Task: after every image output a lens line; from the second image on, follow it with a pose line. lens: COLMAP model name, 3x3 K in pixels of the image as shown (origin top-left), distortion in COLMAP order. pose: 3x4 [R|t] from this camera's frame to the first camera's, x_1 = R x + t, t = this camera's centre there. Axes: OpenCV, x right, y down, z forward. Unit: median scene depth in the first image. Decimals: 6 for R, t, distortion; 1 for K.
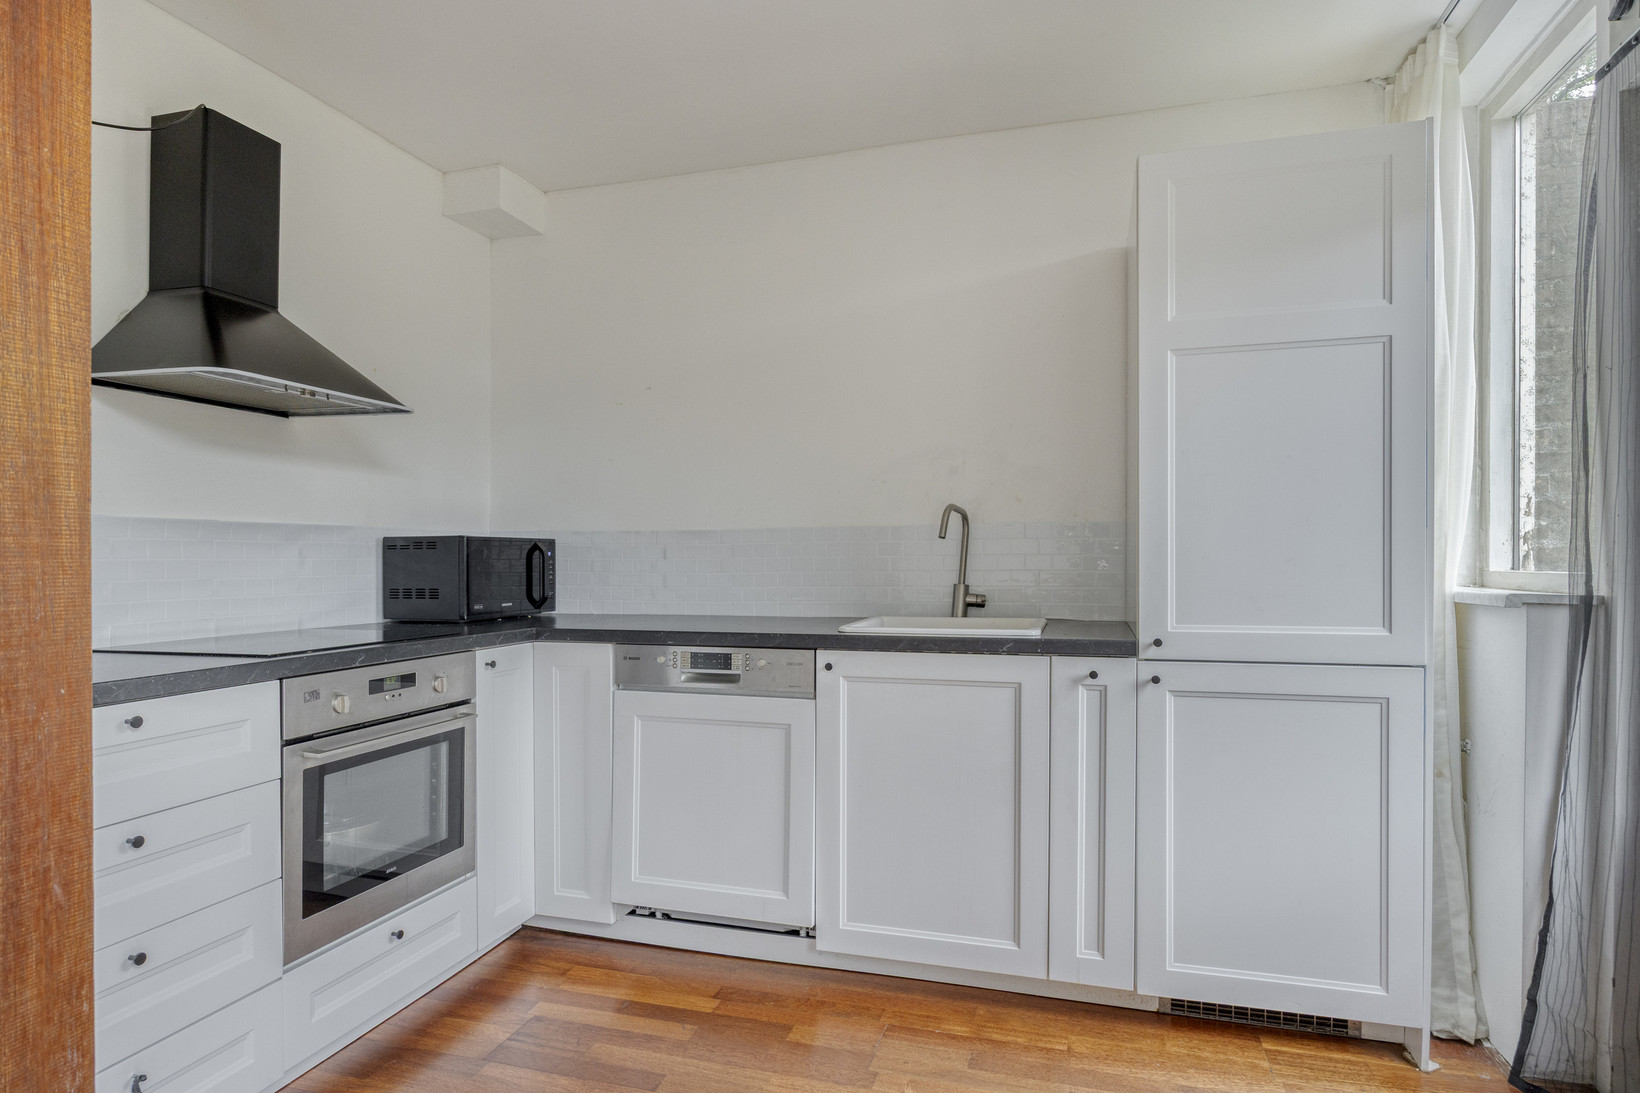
lens RADIAL K [[903.6, 0, 819.9], [0, 903.6, 549.2], [0, 0, 1]] dist [-0.000688, 0.000614]
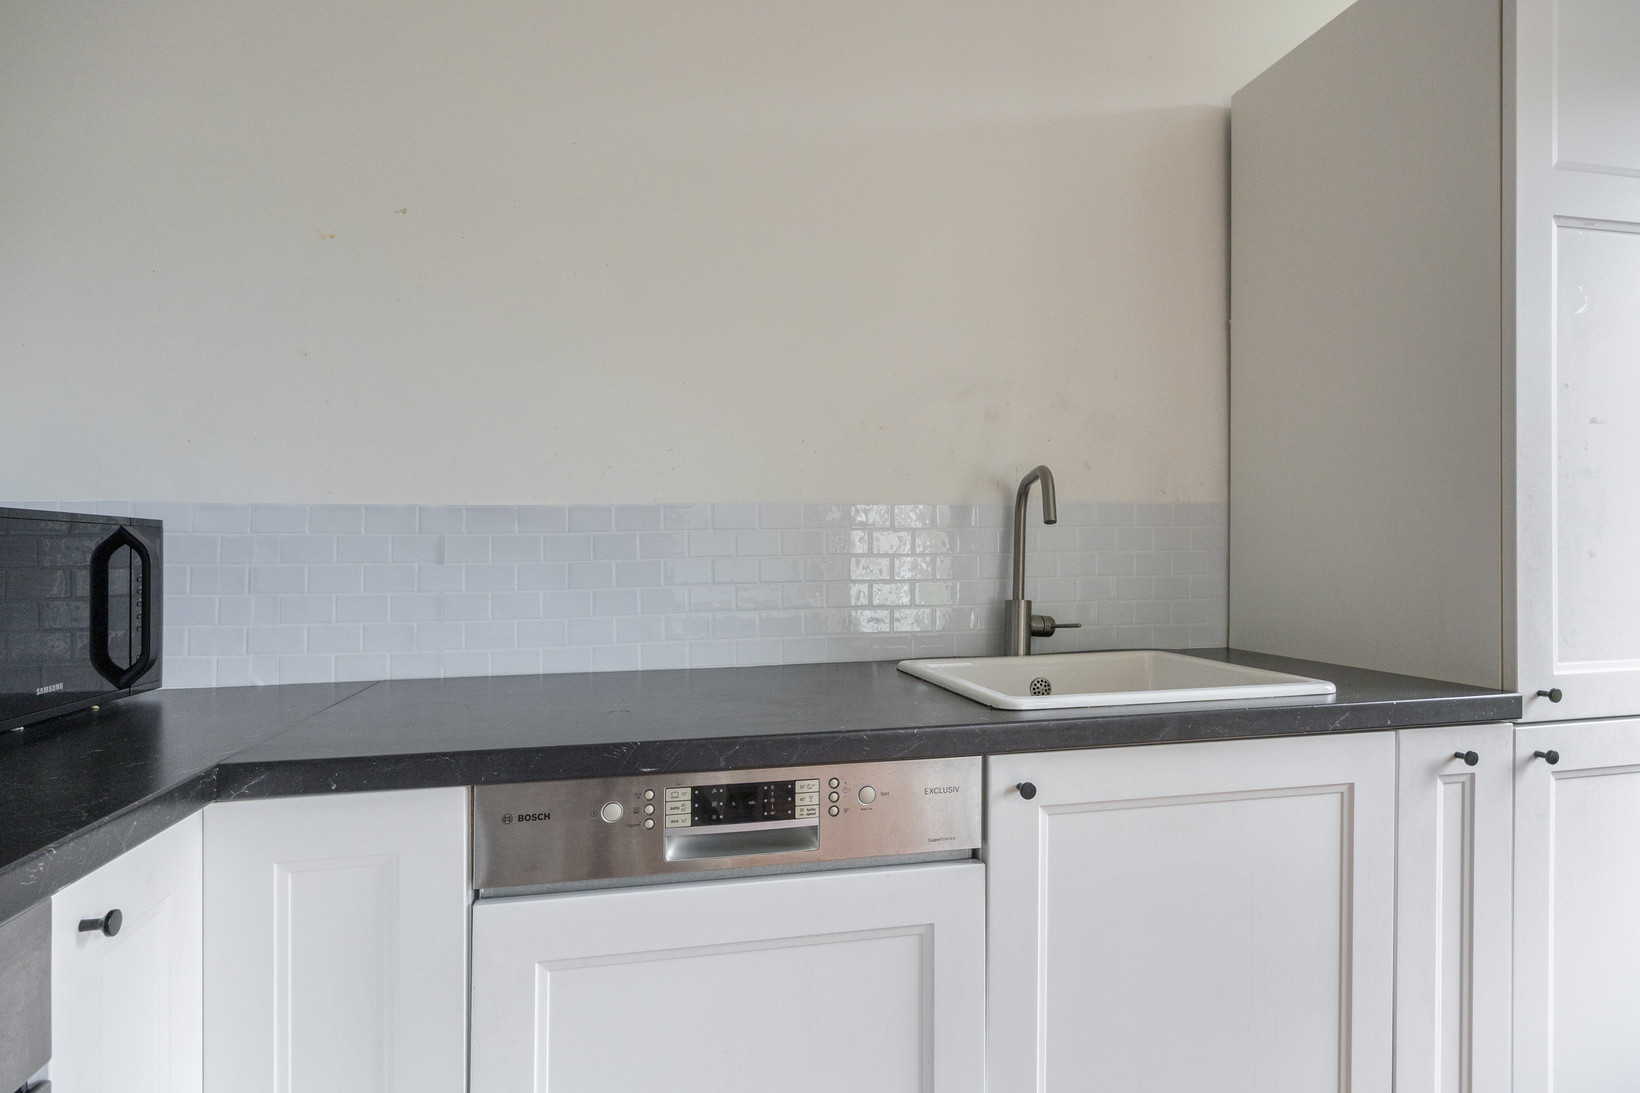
lens RADIAL K [[903.6, 0, 819.2], [0, 903.6, 551.5], [0, 0, 1]] dist [-0.000688, 0.000614]
pose [[0.877146, -0.003070, 0.480214, -0.289211], [0.003633, 0.999993, -0.000244, 0.006293], [-0.480210, 0.001959, 0.877151, 0.605611]]
